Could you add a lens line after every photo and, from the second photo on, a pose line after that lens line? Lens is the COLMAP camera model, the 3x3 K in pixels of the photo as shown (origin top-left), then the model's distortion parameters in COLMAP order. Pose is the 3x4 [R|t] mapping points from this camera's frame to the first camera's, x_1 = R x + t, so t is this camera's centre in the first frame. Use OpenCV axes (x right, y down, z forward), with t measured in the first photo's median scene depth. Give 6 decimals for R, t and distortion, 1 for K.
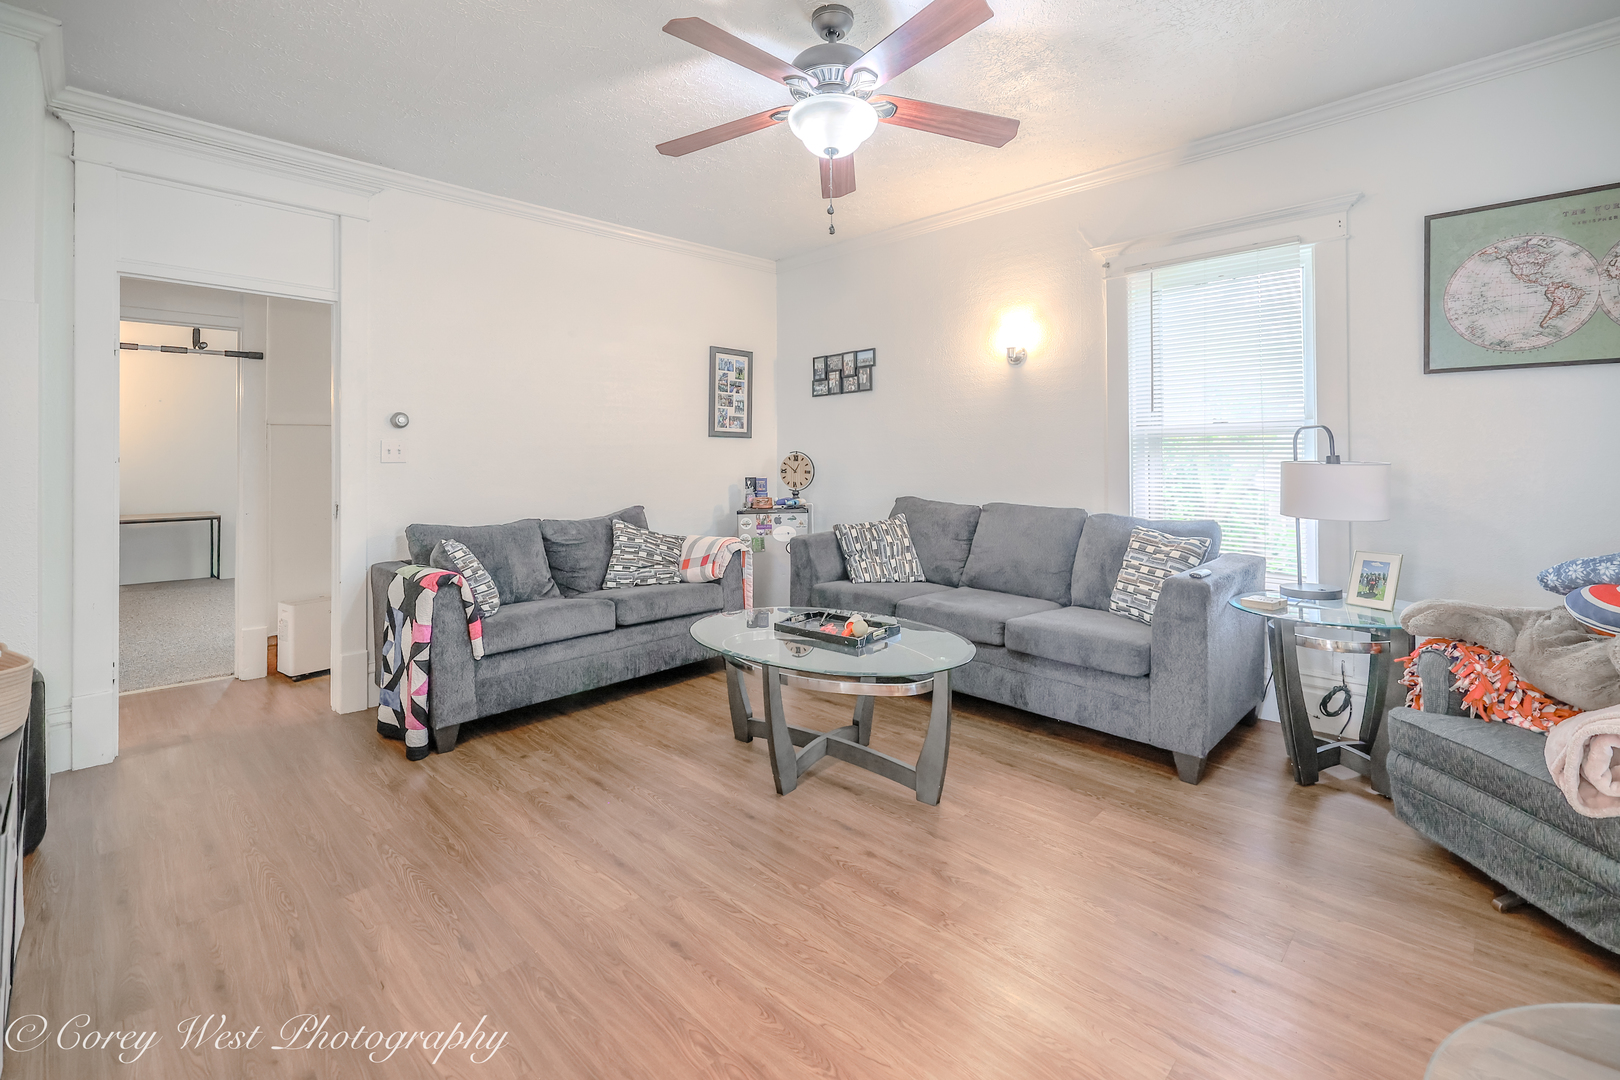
lens RADIAL K [[715.6, 0, 795.8], [0, 715.6, 453.5], [0, 0, 1]] dist [0.000685, 0.000152]
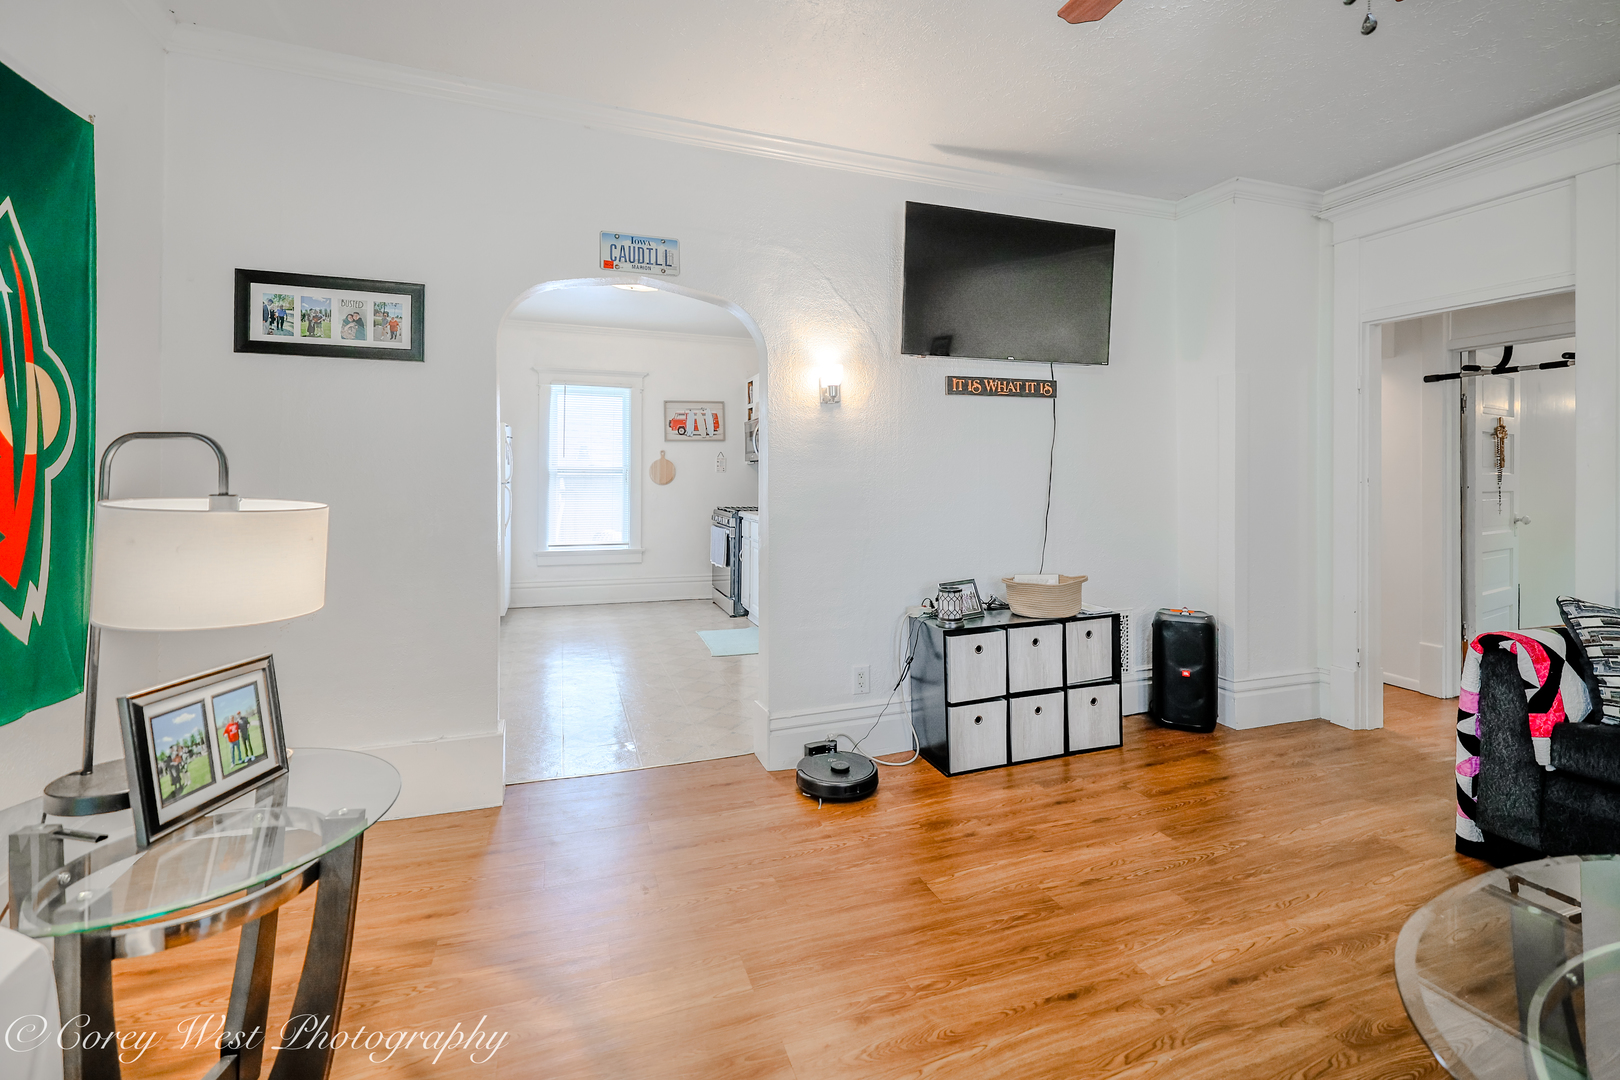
lens RADIAL K [[695.0, 0, 809.8], [0, 695.0, 487.6], [0, 0, 1]] dist [0.000935, -0.000027]
pose [[-0.425795, 0.013171, -0.904724, 0.578958], [0.001857, 0.999905, 0.013683, 0.002392], [0.904818, 0.004146, -0.425779, 0.781615]]
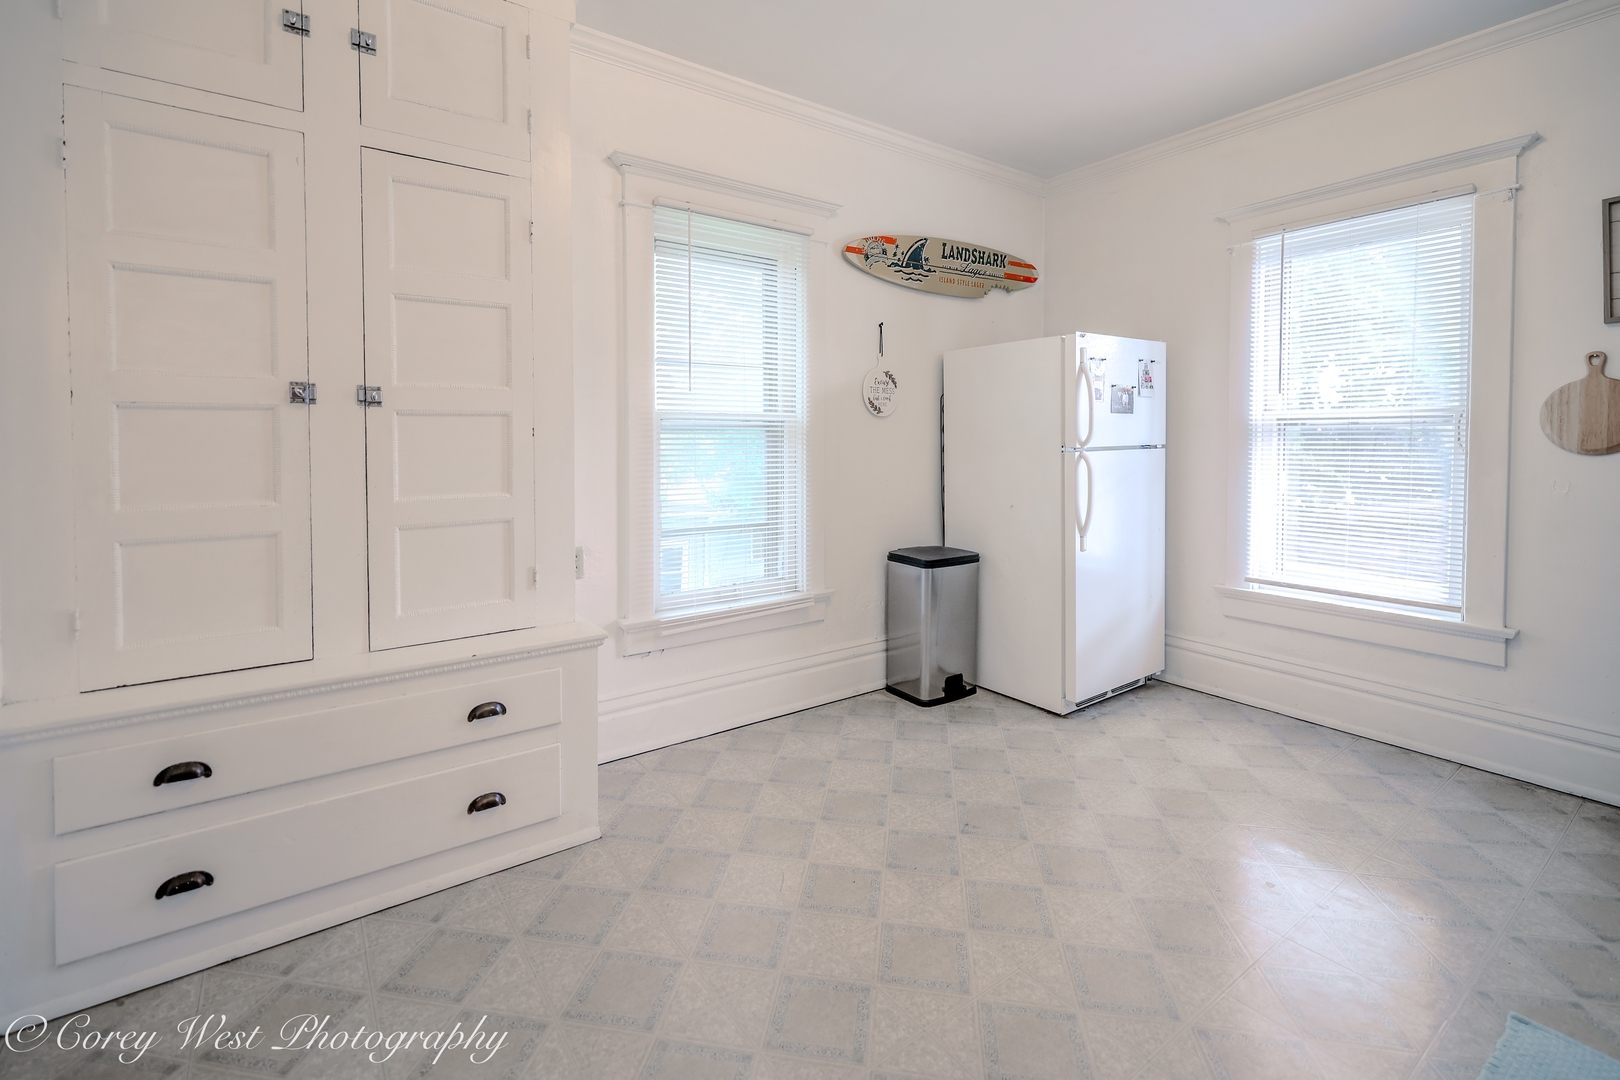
lens RADIAL K [[715.6, 0, 795.8], [0, 715.6, 453.5], [0, 0, 1]] dist [0.000685, 0.000152]
pose [[-0.987252, 0.005772, 0.159059, -0.769374], [0.008430, 0.999836, 0.016040, 0.001315], [-0.158940, 0.017176, -0.987139, 0.188076]]
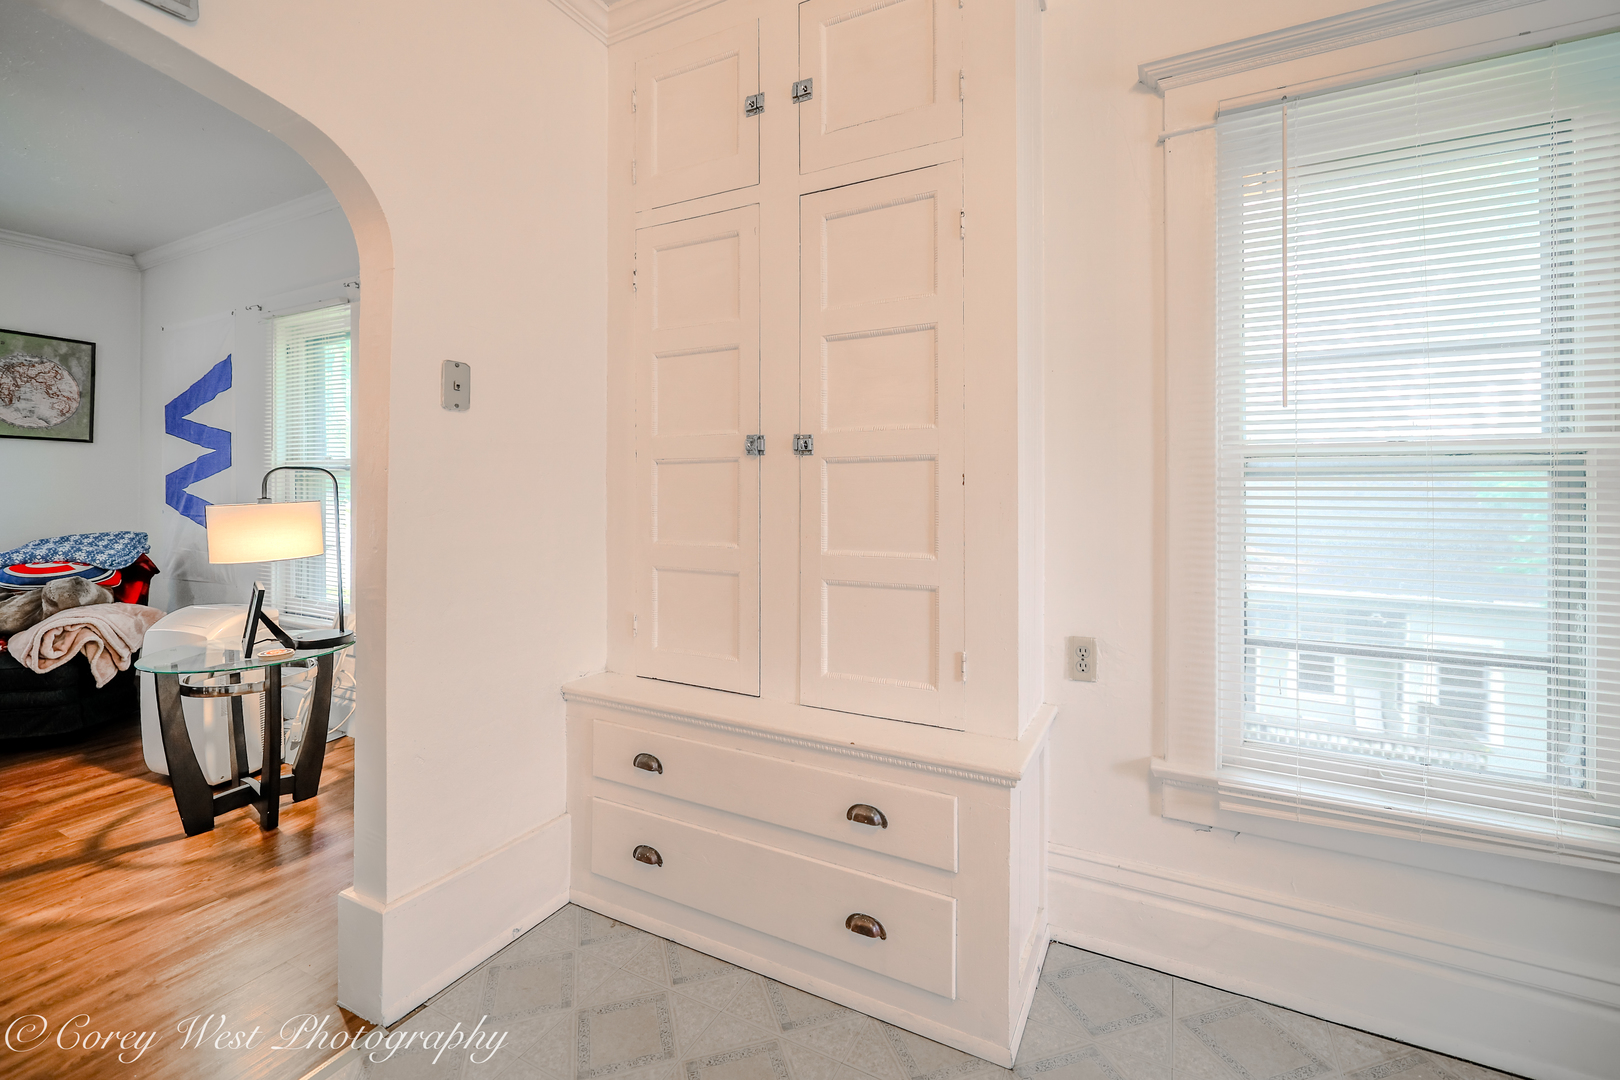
lens RADIAL K [[695.0, 0, 809.8], [0, 695.0, 487.6], [0, 0, 1]] dist [0.000935, -0.000027]
pose [[-0.305561, 0.009802, 0.952122, -0.899313], [-0.002388, 0.999936, -0.011061, 0.001923], [-0.952170, -0.005653, -0.305518, -0.284584]]
